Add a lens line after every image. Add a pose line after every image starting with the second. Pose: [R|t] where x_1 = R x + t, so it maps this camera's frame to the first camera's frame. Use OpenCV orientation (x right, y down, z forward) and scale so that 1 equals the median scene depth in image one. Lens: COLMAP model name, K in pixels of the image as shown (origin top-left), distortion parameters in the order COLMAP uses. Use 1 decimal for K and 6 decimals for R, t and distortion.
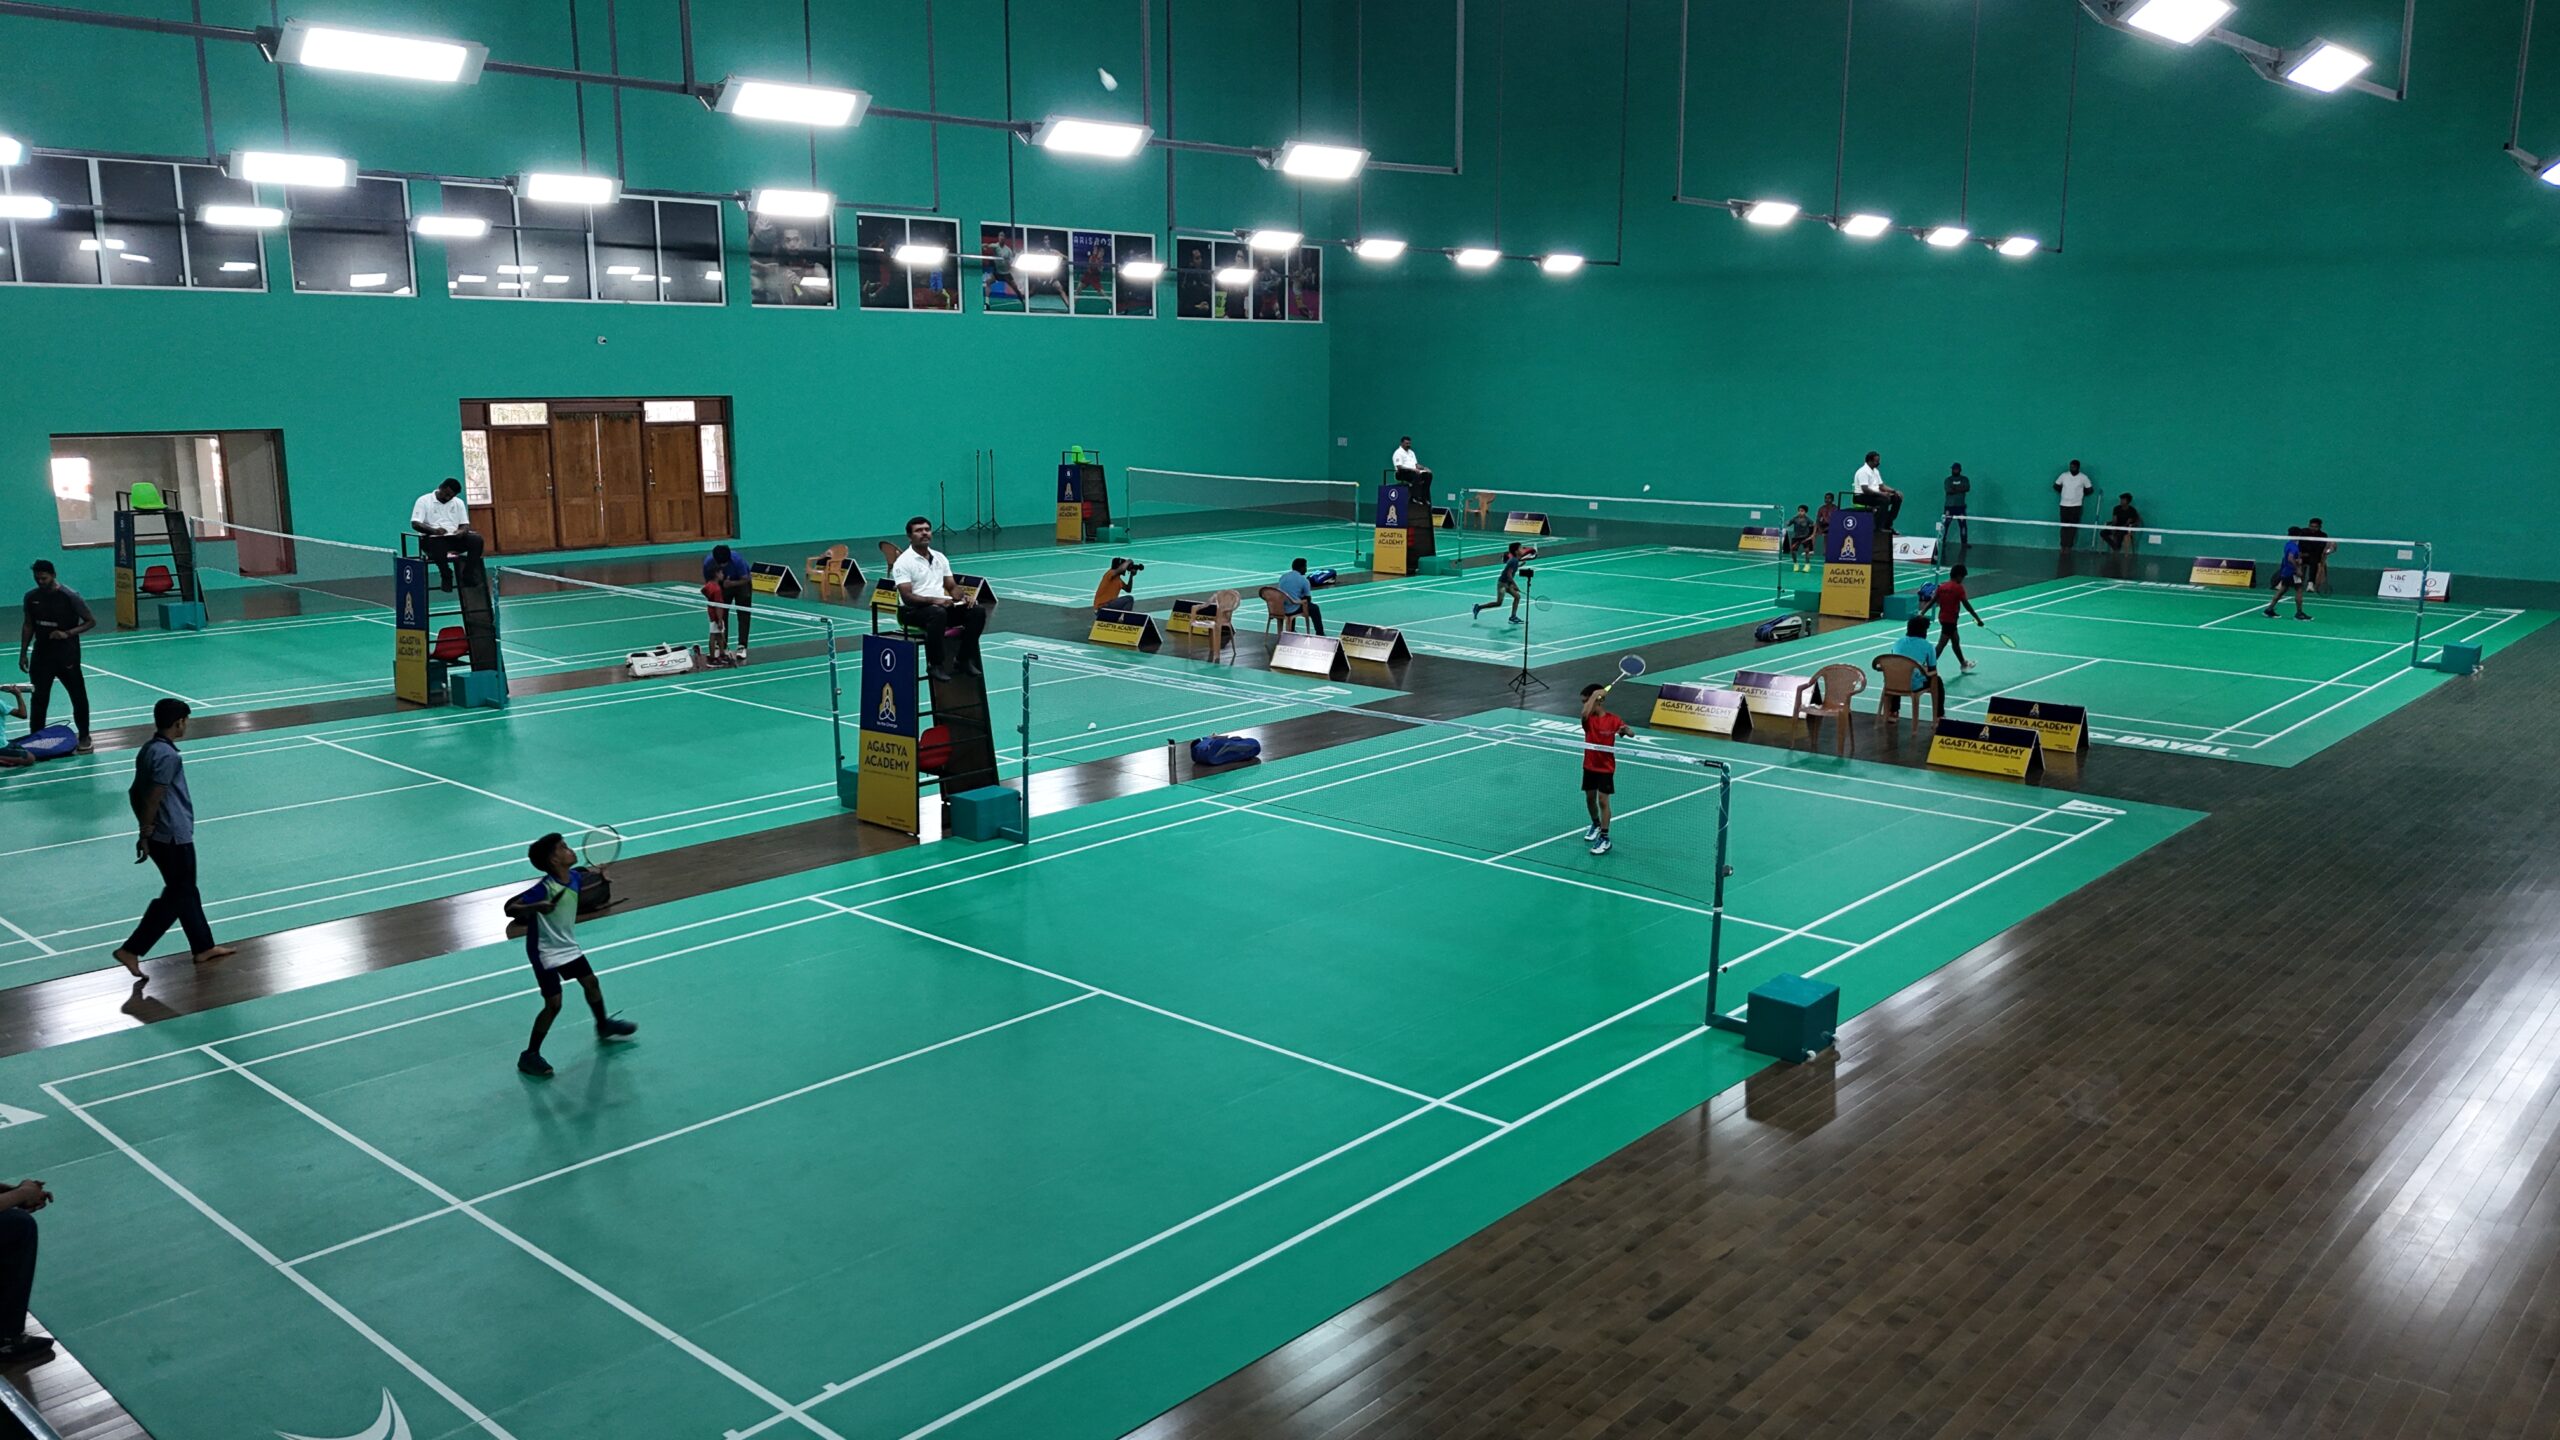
lens RADIAL K [[1852.3, 0, 1280.0], [0, 1852.3, 720.0], [0, 0, 1]] dist [0.075504, -0.091076]
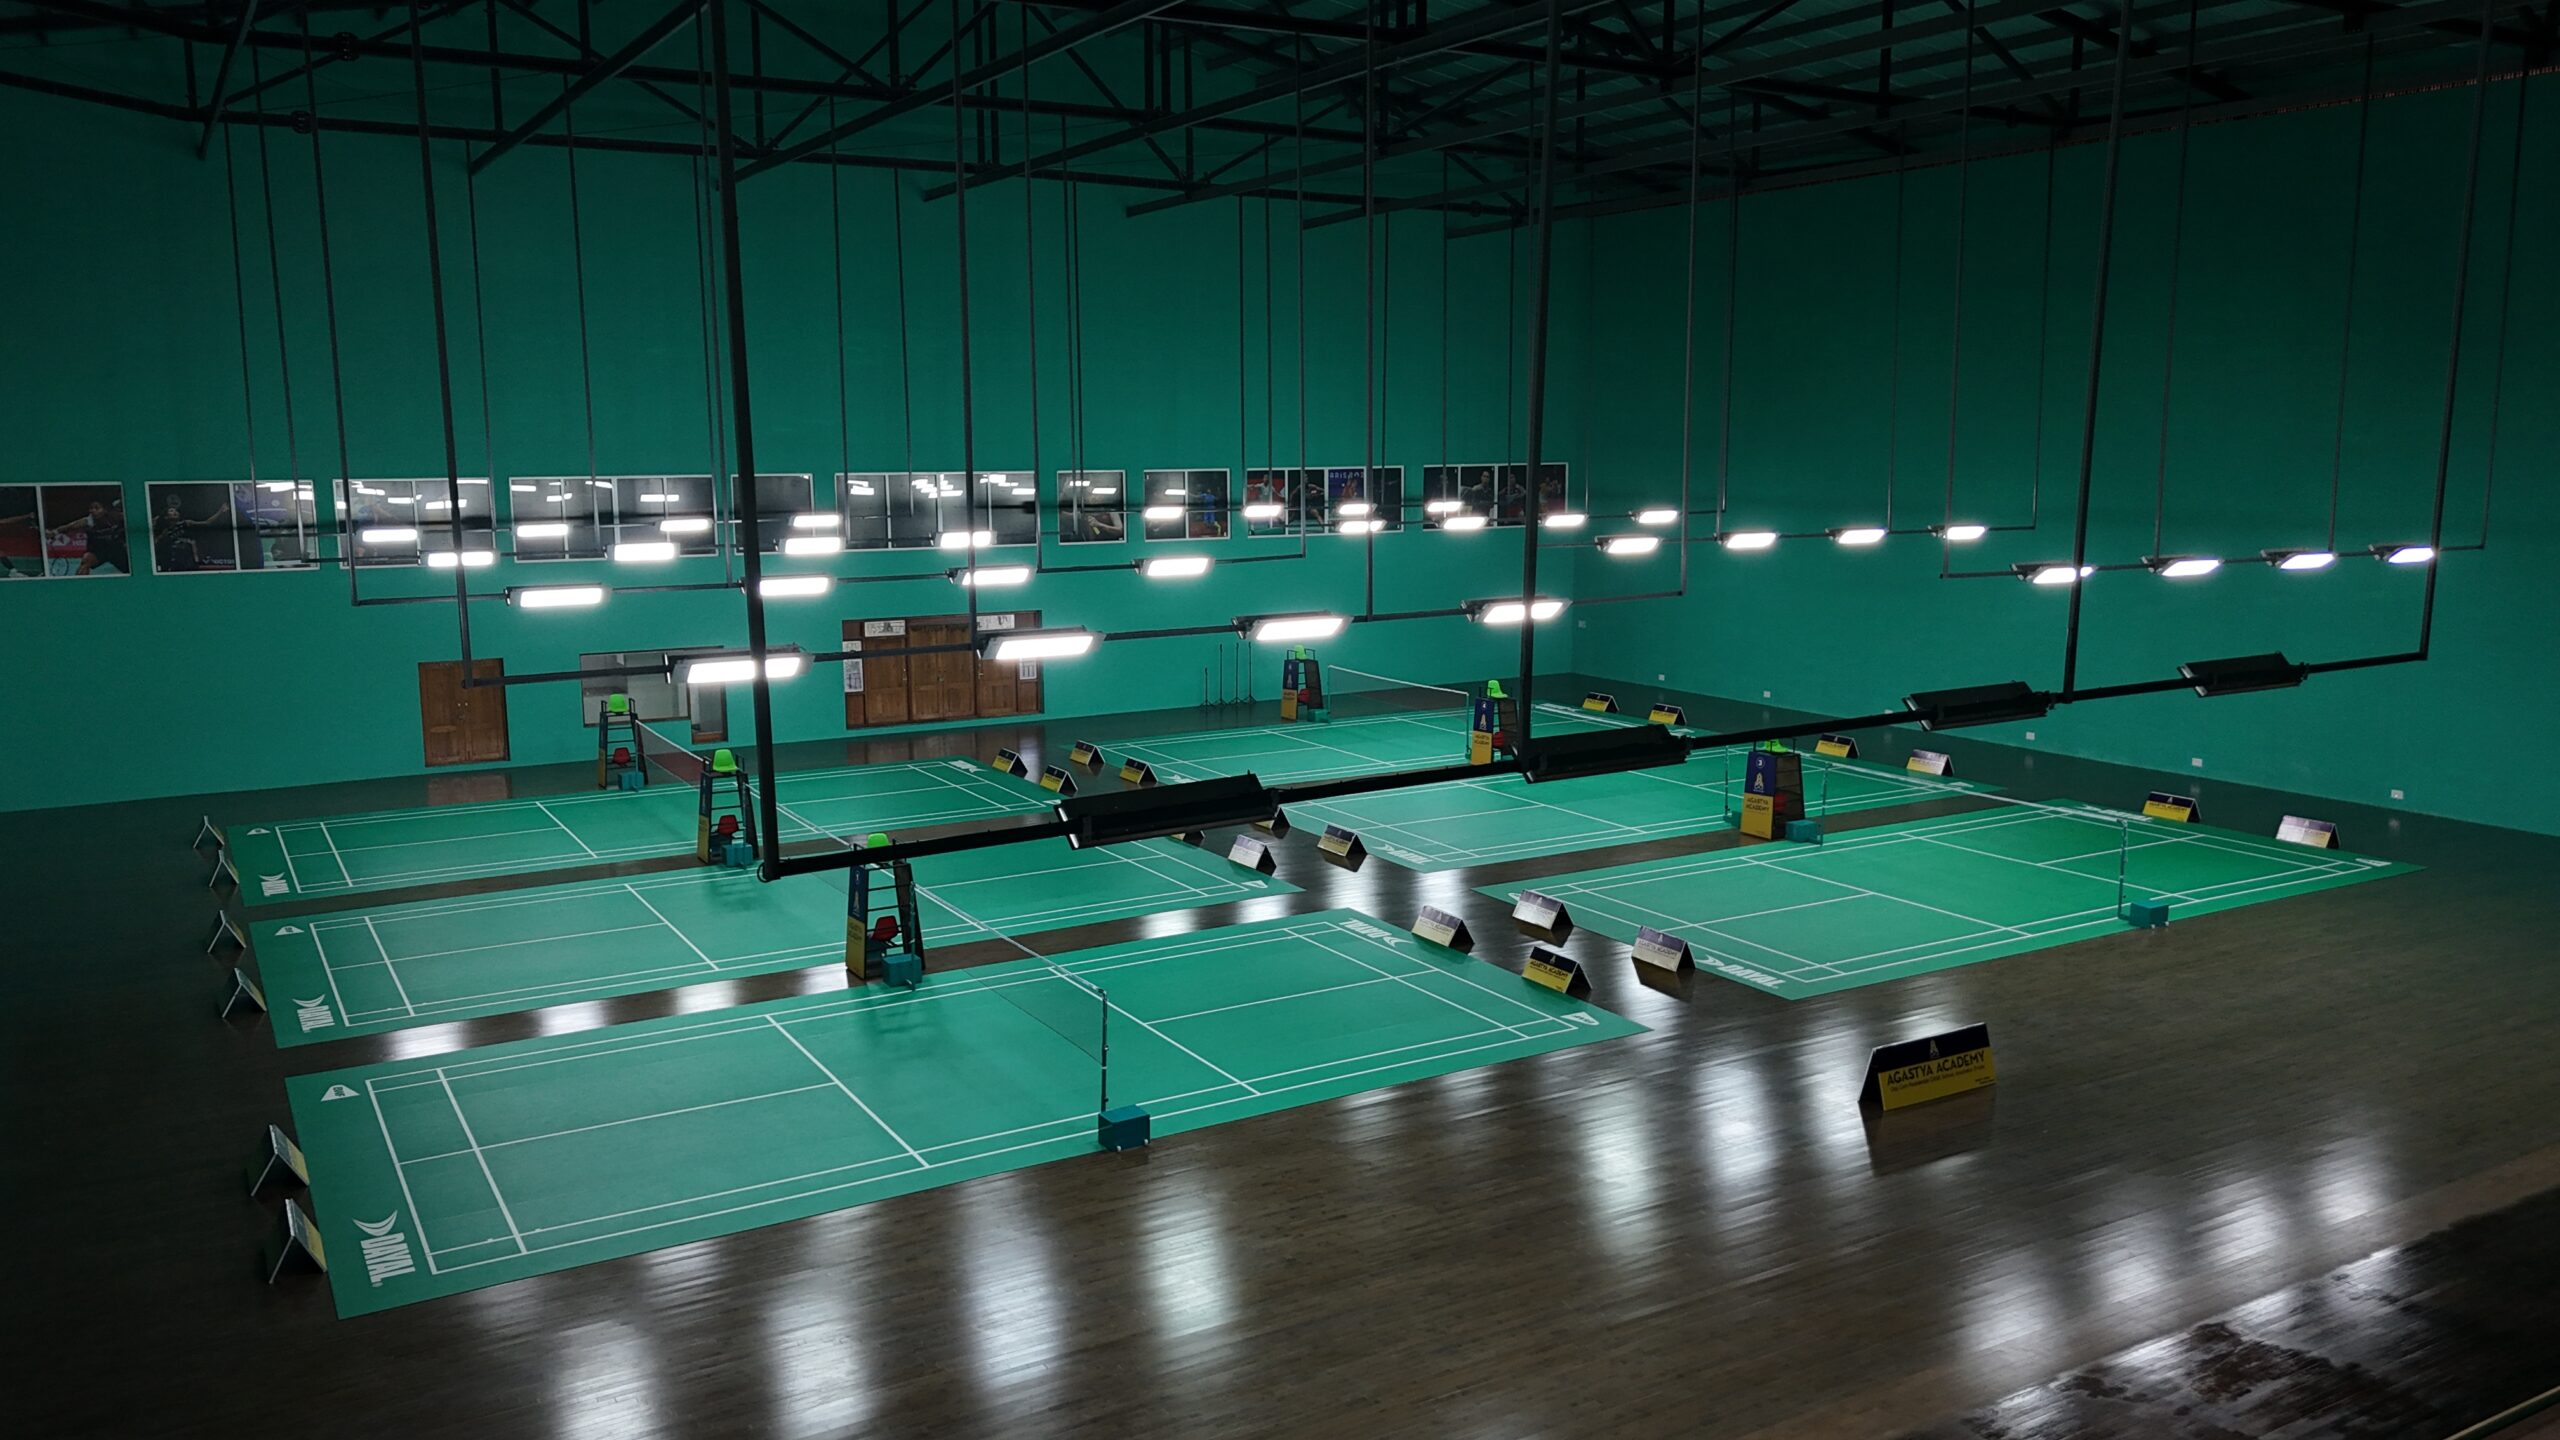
lens RADIAL K [[1852.3, 0, 1280.0], [0, 1852.3, 720.0], [0, 0, 1]] dist [0.075504, -0.091076]
pose [[0.952653, 0.042953, -0.301009, 0.306168], [-0.054641, 0.998040, -0.030514, -0.063513], [0.299109, 0.045516, 0.953133, -0.261719]]
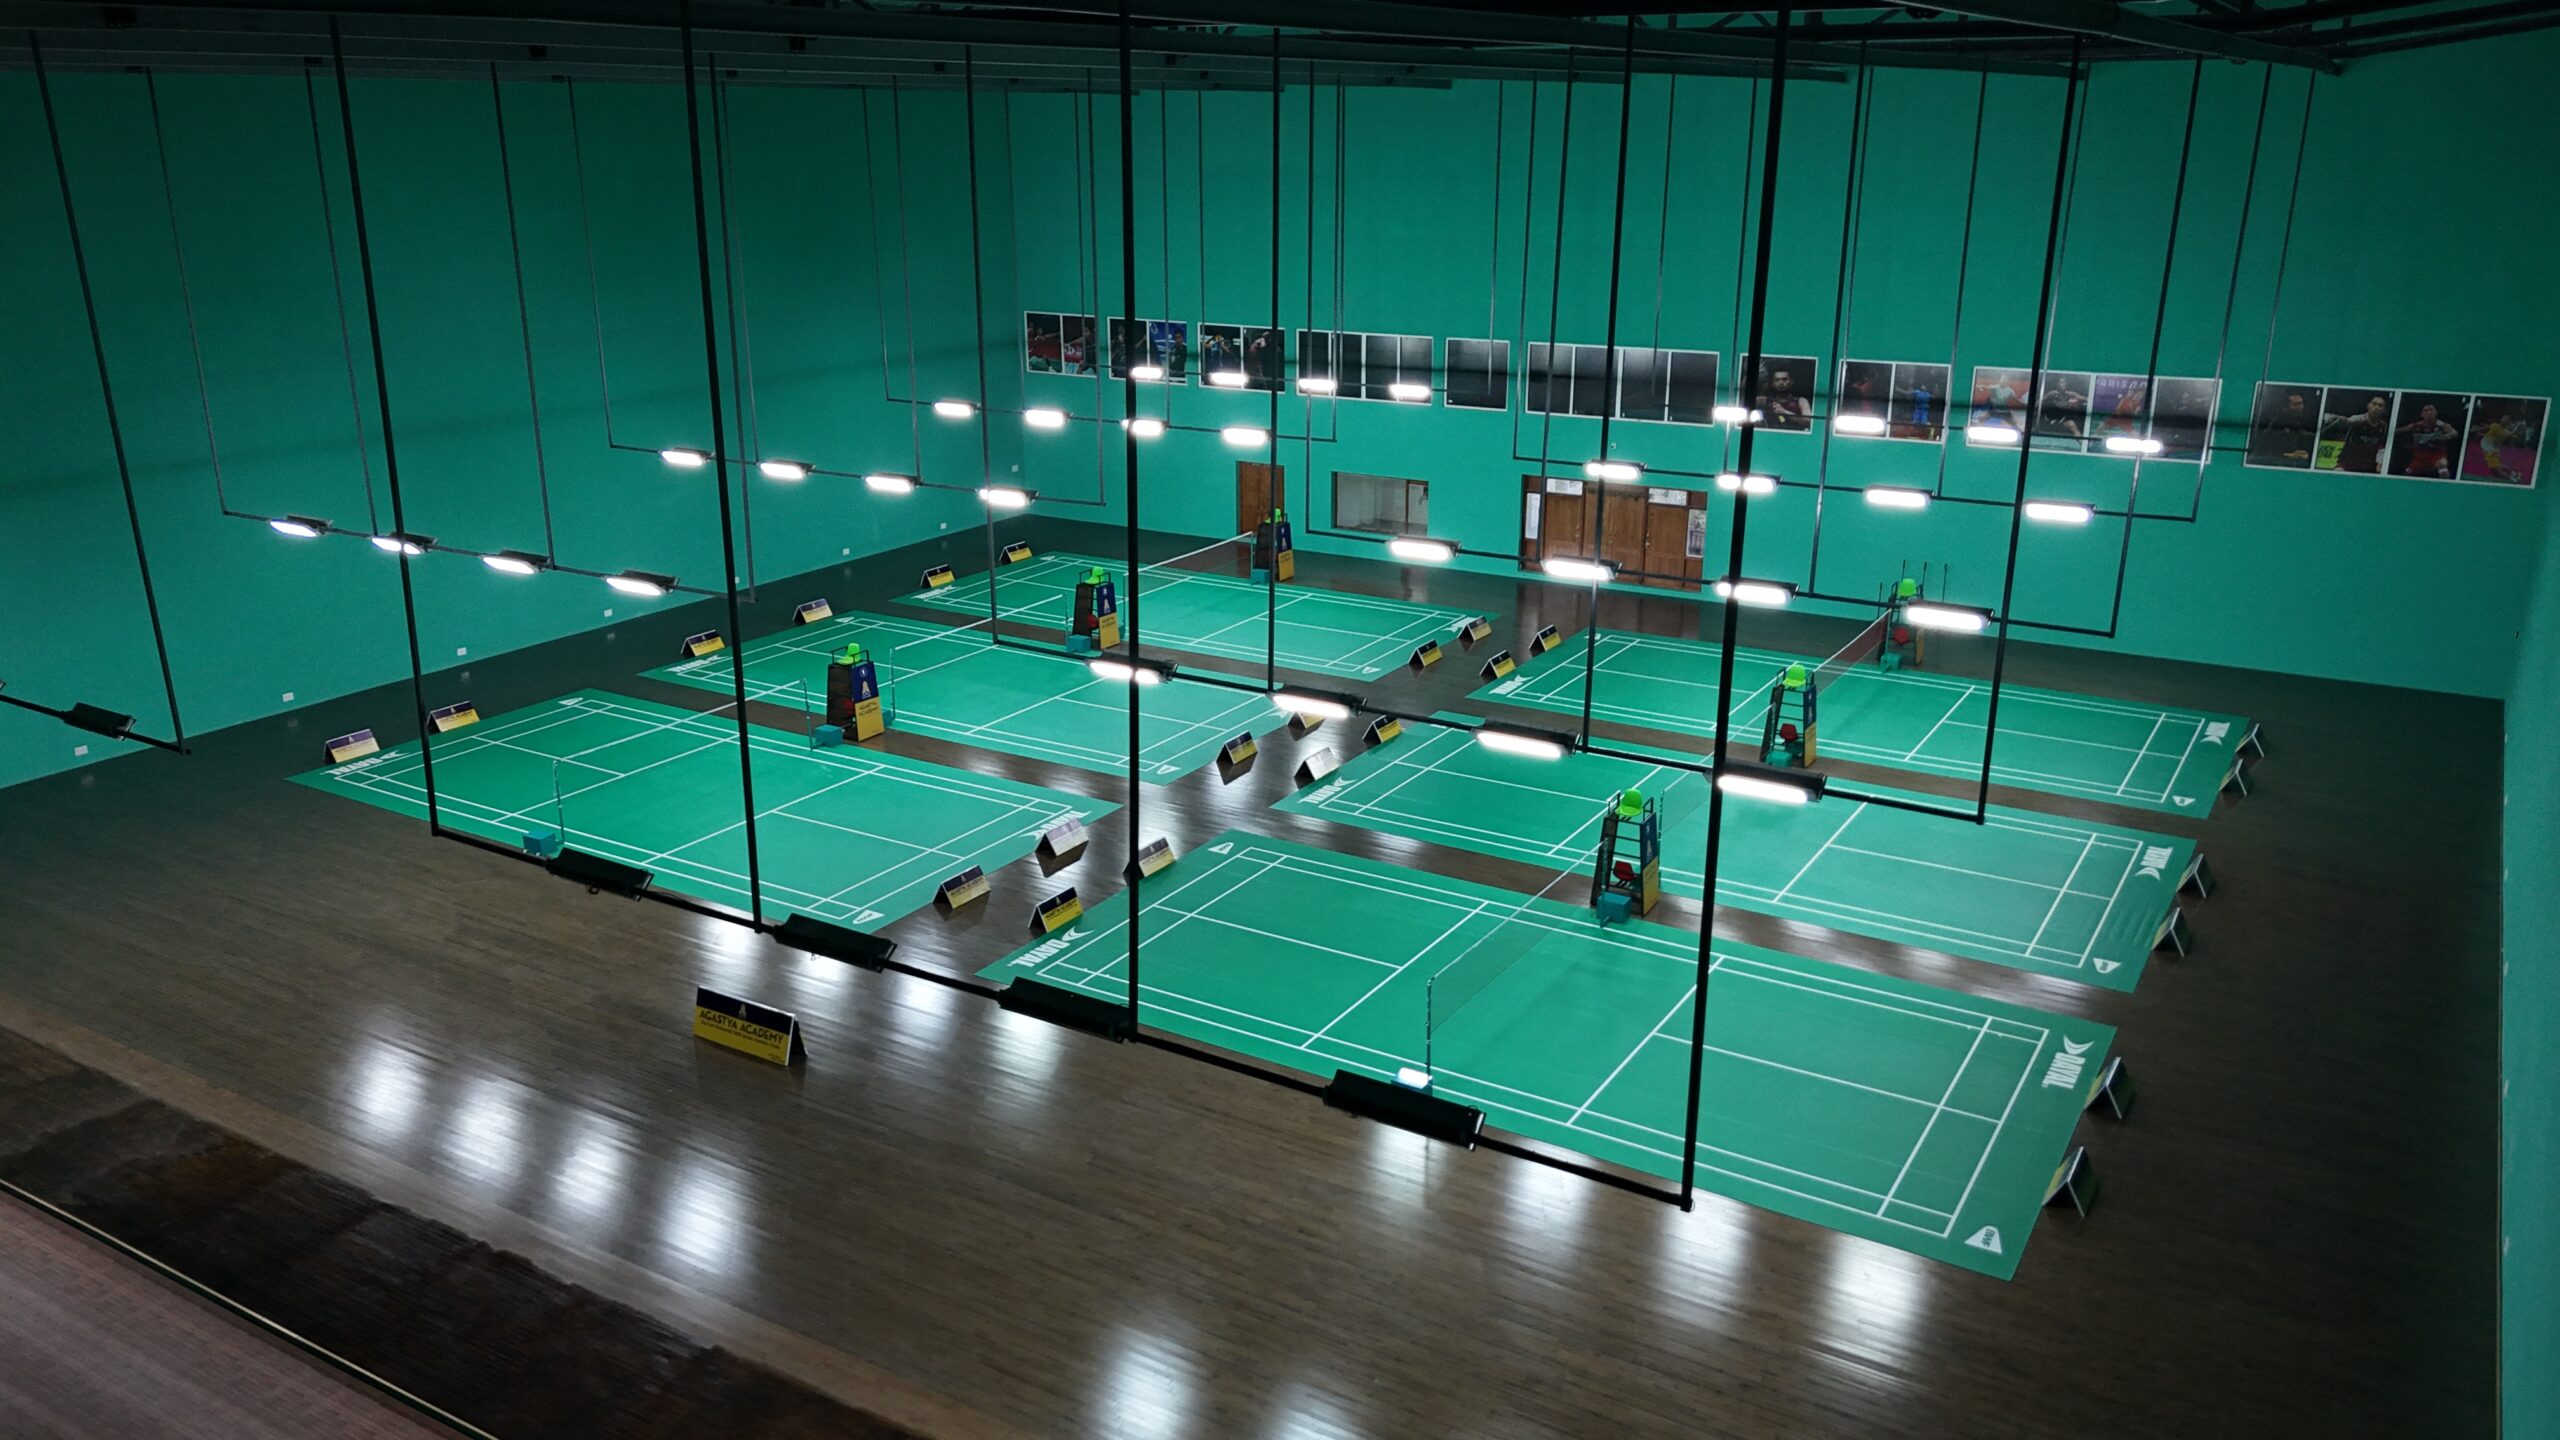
lens RADIAL K [[1852.3, 0, 1280.0], [0, 1852.3, 720.0], [0, 0, 1]] dist [0.075504, -0.091076]
pose [[0.166529, 0.293186, -0.941440, 1.032059], [-0.185915, 0.946983, 0.262027, -0.327889], [0.968351, 0.131393, 0.212208, 0.447323]]
